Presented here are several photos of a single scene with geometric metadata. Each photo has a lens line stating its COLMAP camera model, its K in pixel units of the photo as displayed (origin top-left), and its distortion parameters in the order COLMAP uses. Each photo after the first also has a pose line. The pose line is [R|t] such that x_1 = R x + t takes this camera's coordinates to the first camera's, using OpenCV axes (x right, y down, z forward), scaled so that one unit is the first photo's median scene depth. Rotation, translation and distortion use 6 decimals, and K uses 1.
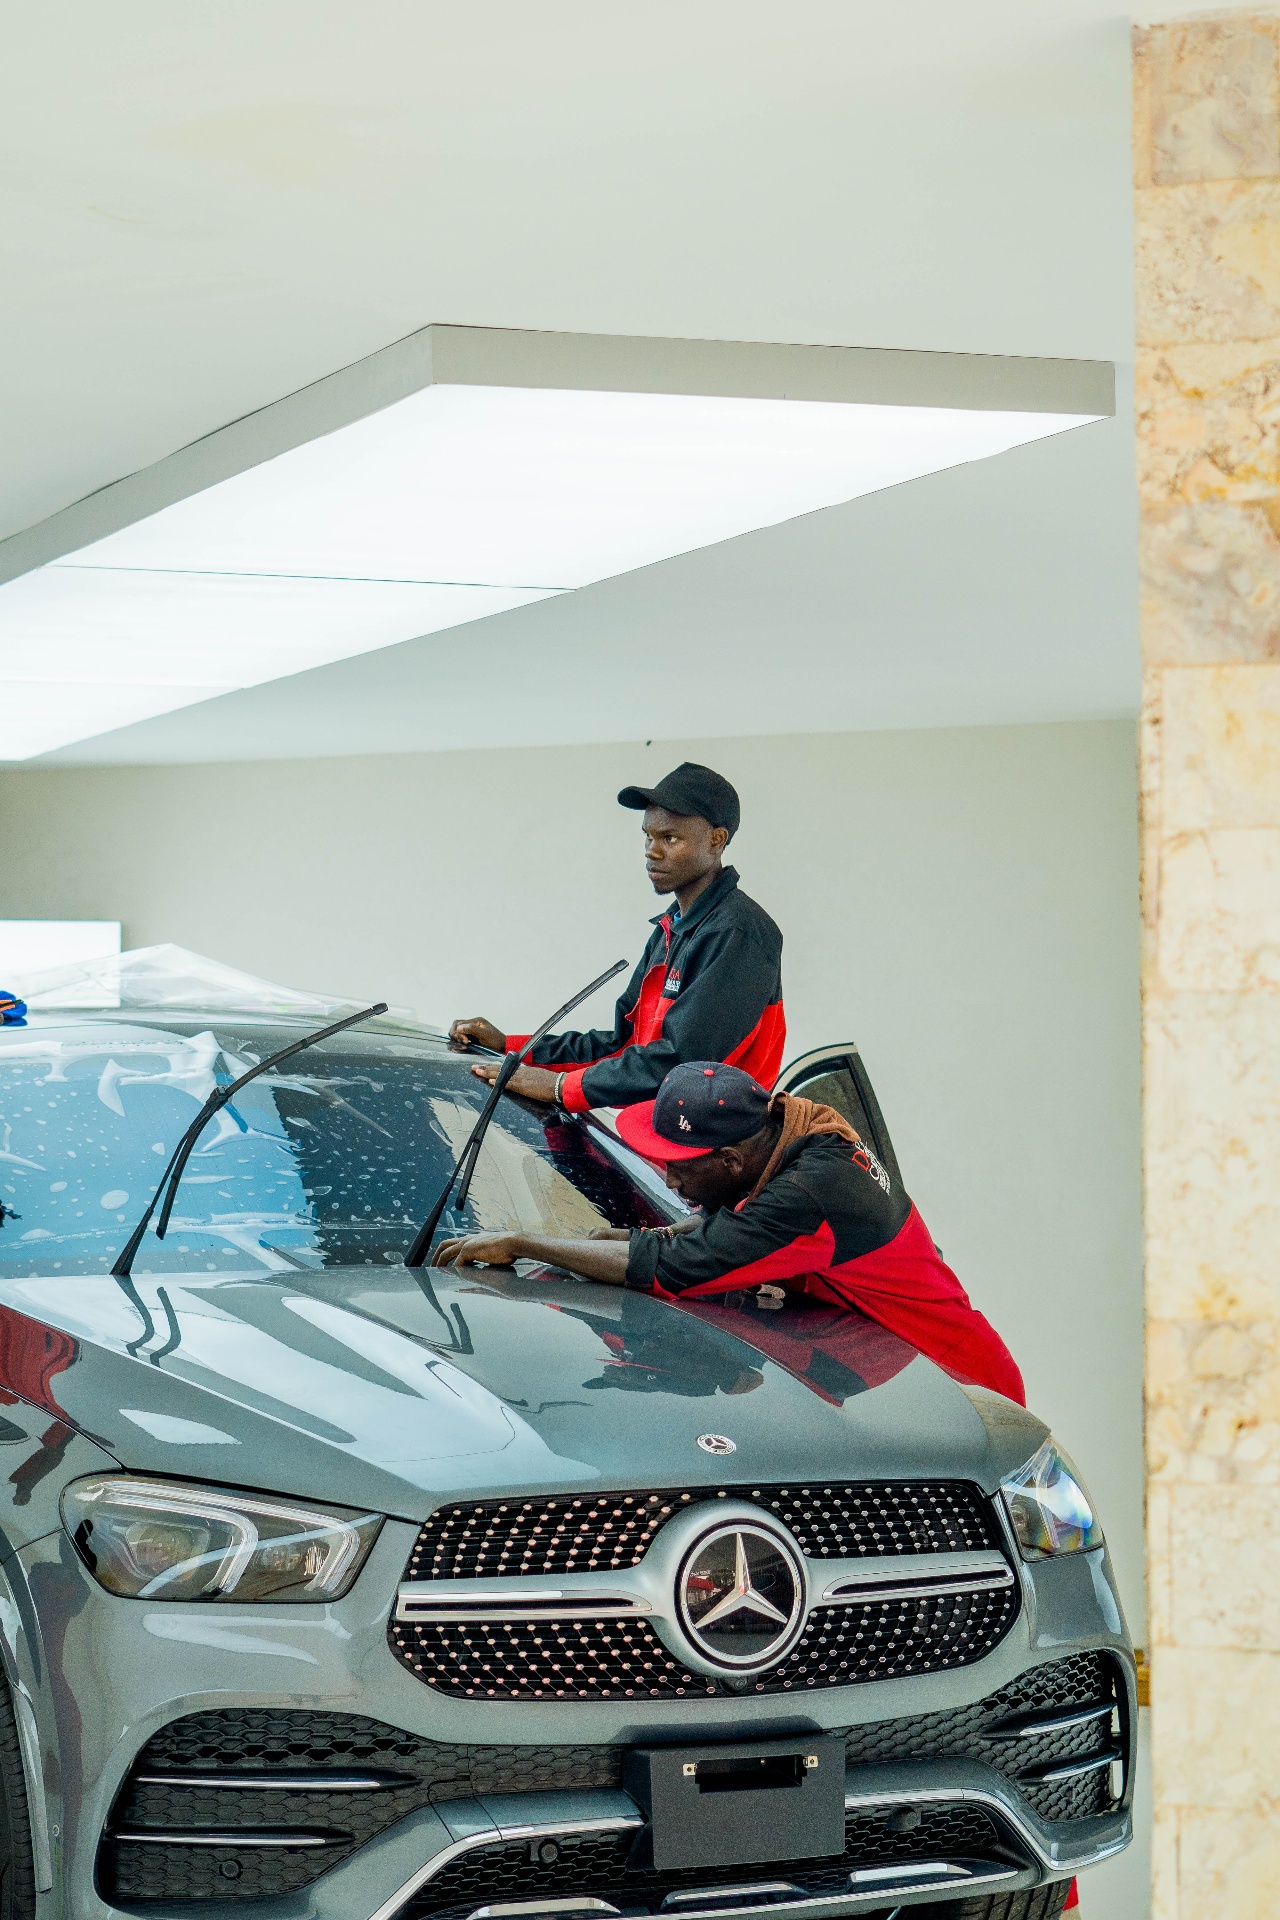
lens RADIAL K [[4253.0, 0, 640.0], [0, 4253.0, 960.0], [0, 0, 1]] dist [-0.045610, 0.376590]
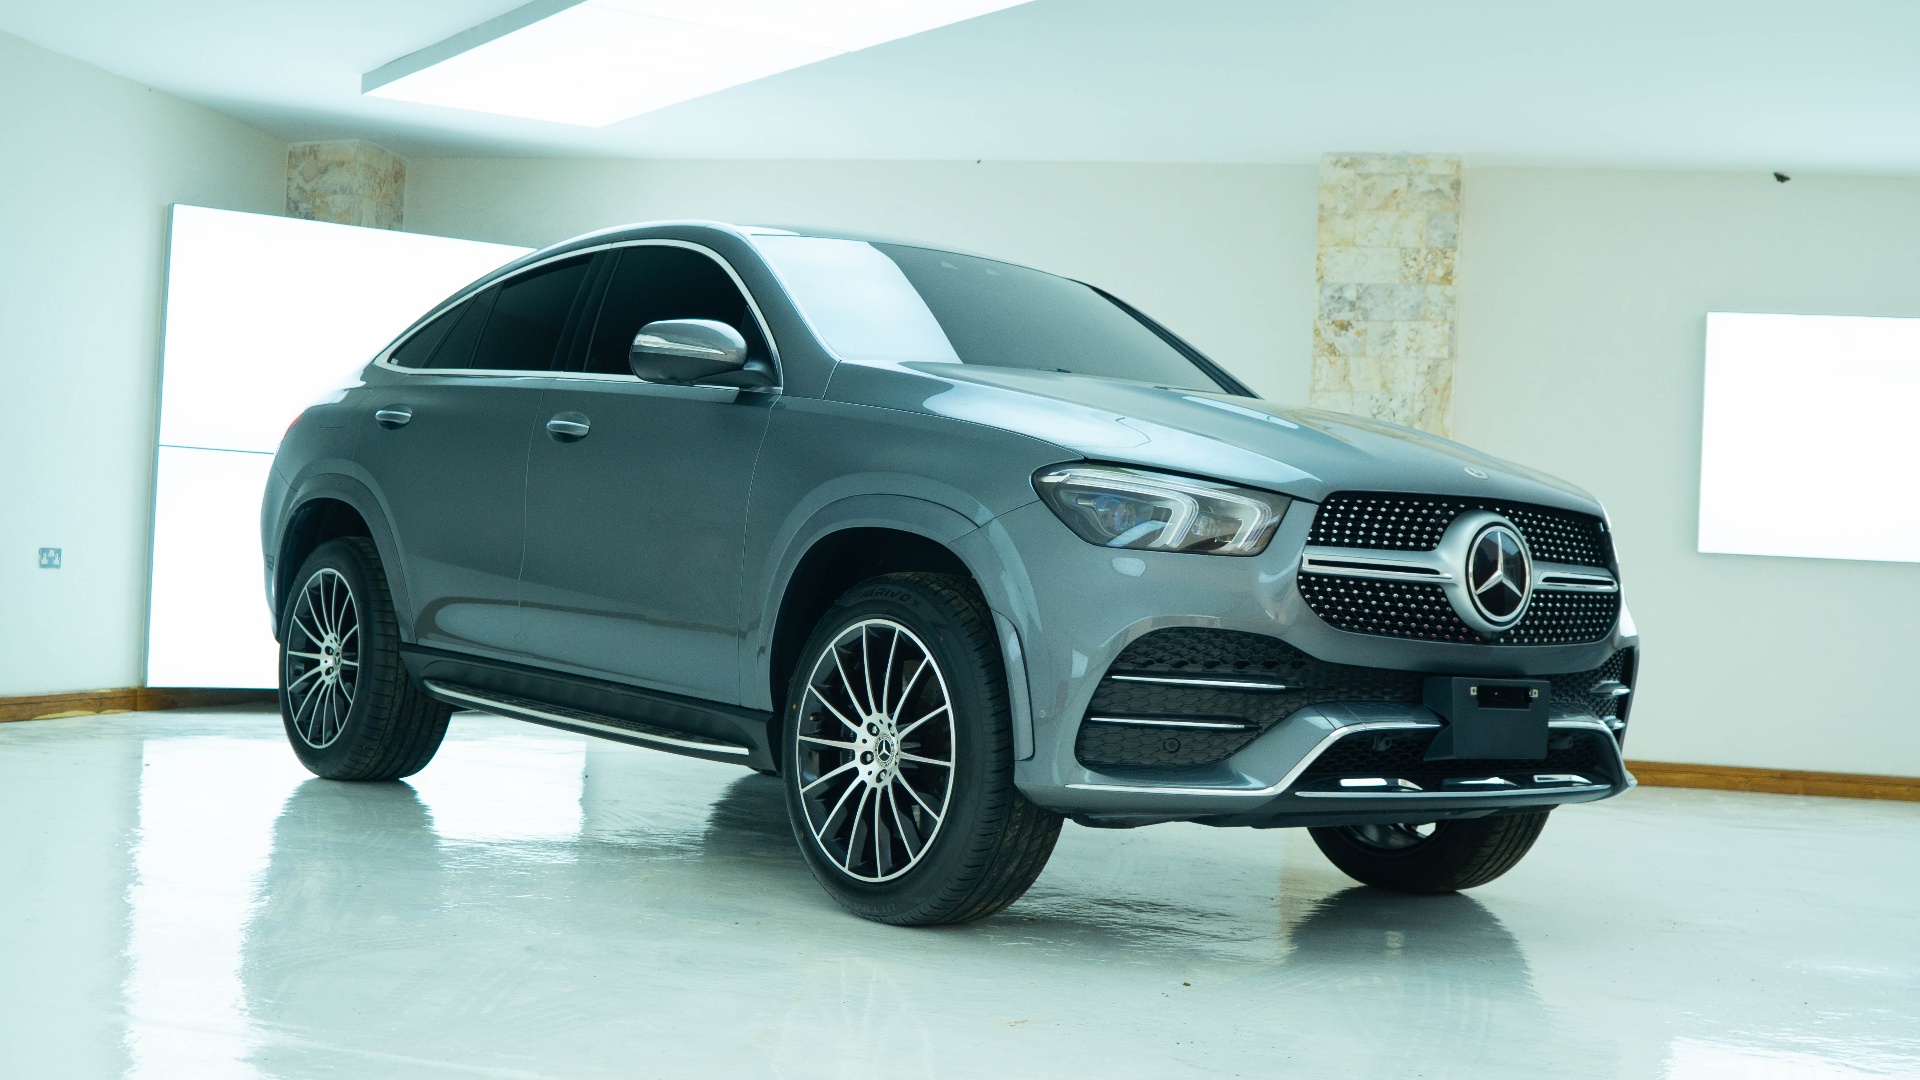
lens RADIAL K [[2367.9, 0, 960.0], [0, 2367.9, 540.0], [0, 0, 1]] dist [-0.135352, 0.024605]
pose [[0.980759, 0.059881, 0.185813, -0.308321], [-0.066729, 0.997295, 0.030819, 0.127840], [-0.183465, -0.042625, 0.982102, 0.259873]]
